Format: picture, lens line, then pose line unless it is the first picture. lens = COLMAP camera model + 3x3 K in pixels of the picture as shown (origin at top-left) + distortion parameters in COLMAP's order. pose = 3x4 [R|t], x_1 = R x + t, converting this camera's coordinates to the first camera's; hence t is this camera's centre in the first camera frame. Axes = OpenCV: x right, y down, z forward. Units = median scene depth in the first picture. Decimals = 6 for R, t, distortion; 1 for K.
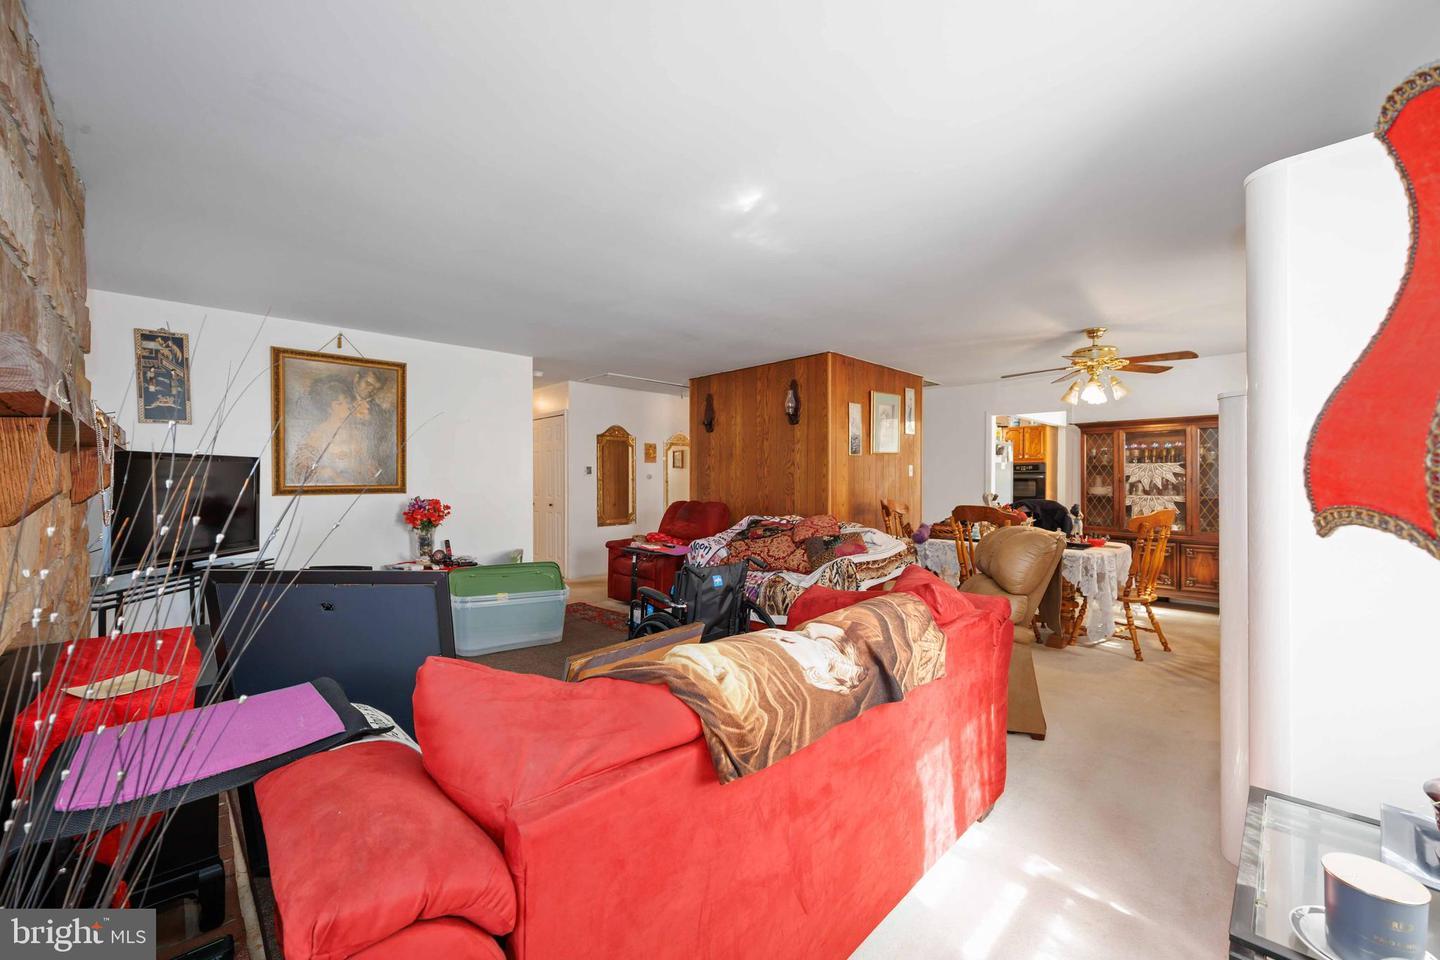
lens RADIAL K [[557.5, 0, 716.8], [0, 557.5, 482.5], [0, 0, 1]] dist [-0.001055, 0.000135]
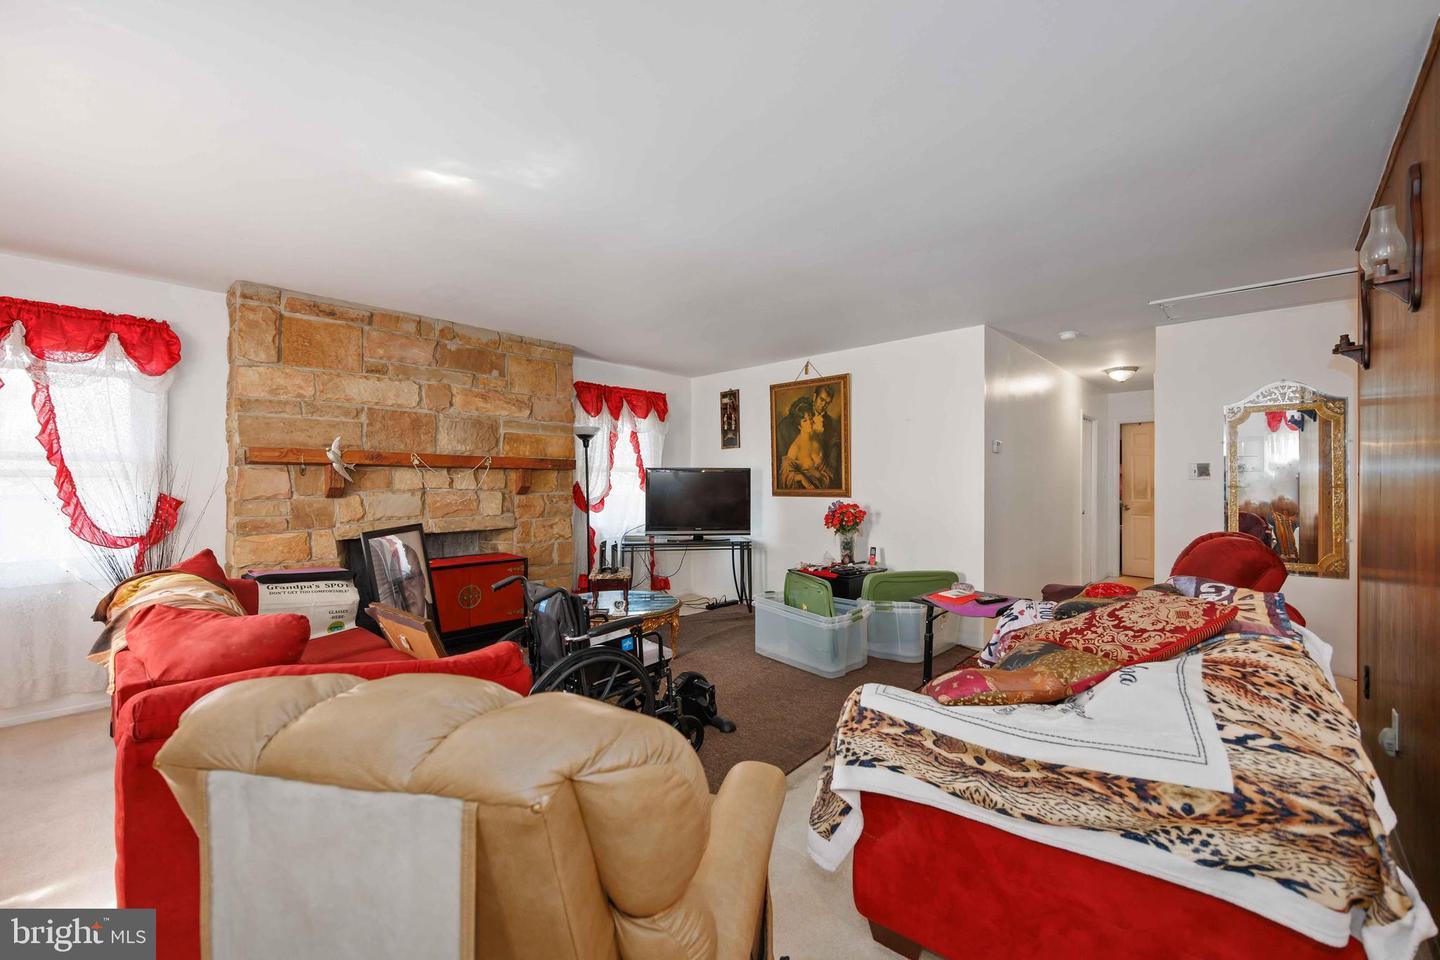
lens RADIAL K [[571.8, 0, 720.0], [0, 571.8, 480.0], [0, 0, 1]] dist [-0.000256, 0.000021]
pose [[0.065261, -0.003015, -0.997864, 0.524051], [-0.006236, 0.999975, -0.003429, -0.008618], [0.997849, 0.006446, 0.065240, 0.719999]]
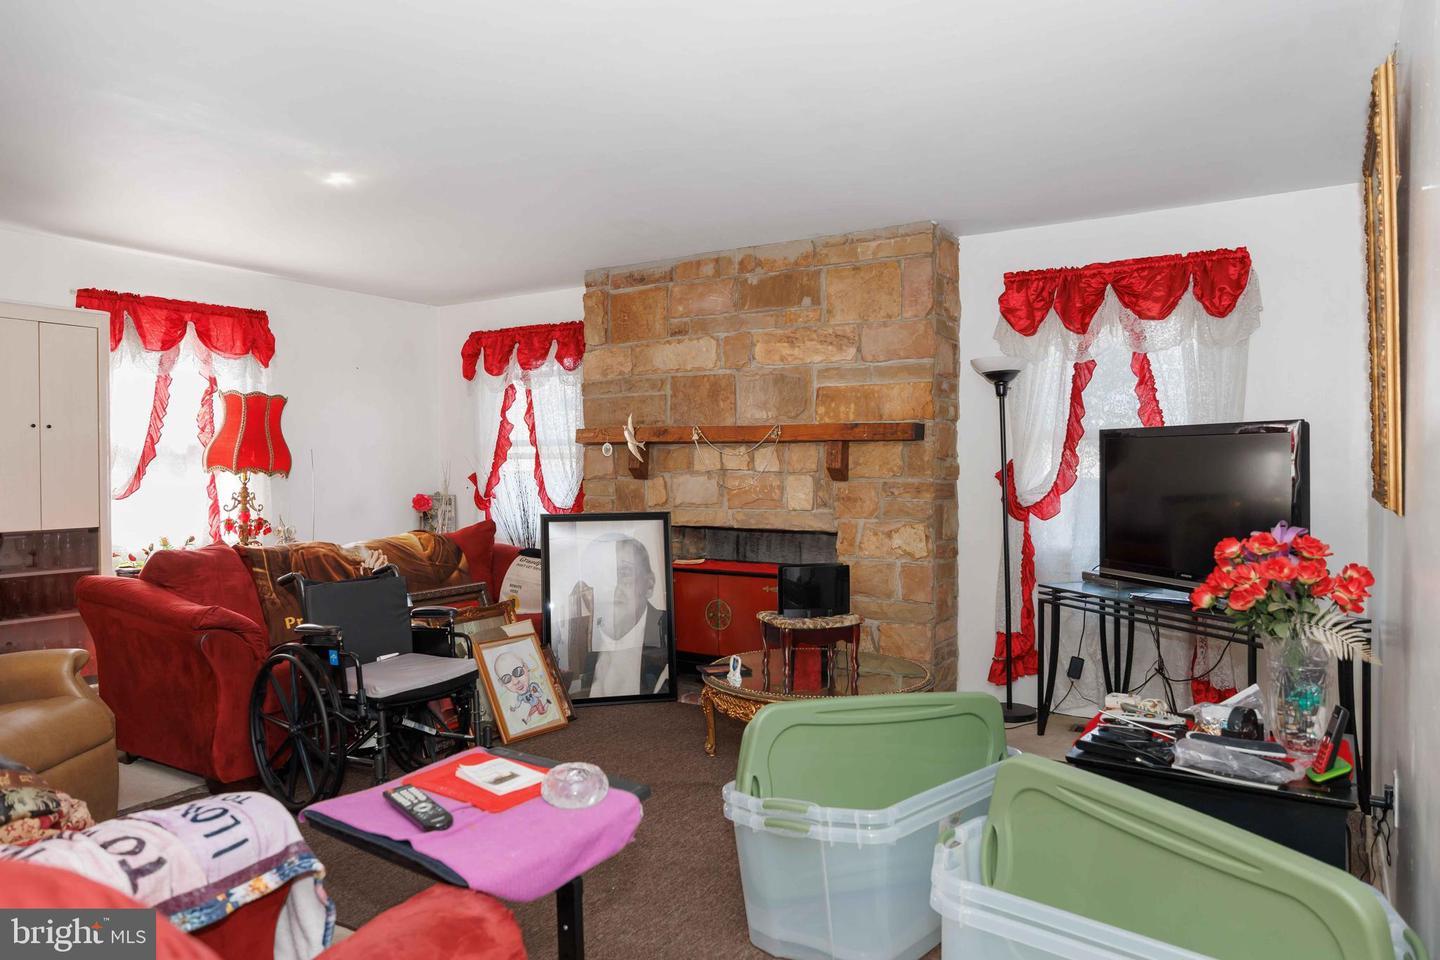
lens RADIAL K [[958.9, 0, 720.0], [0, 958.9, 480.0], [0, 0, 1]] dist [-0.003166, -0.001617]
pose [[-0.970207, 0.003958, -0.242244, -0.096921], [-0.001181, 0.999777, 0.021066, -0.007982], [0.242273, 0.020725, -0.969987, 1.450947]]
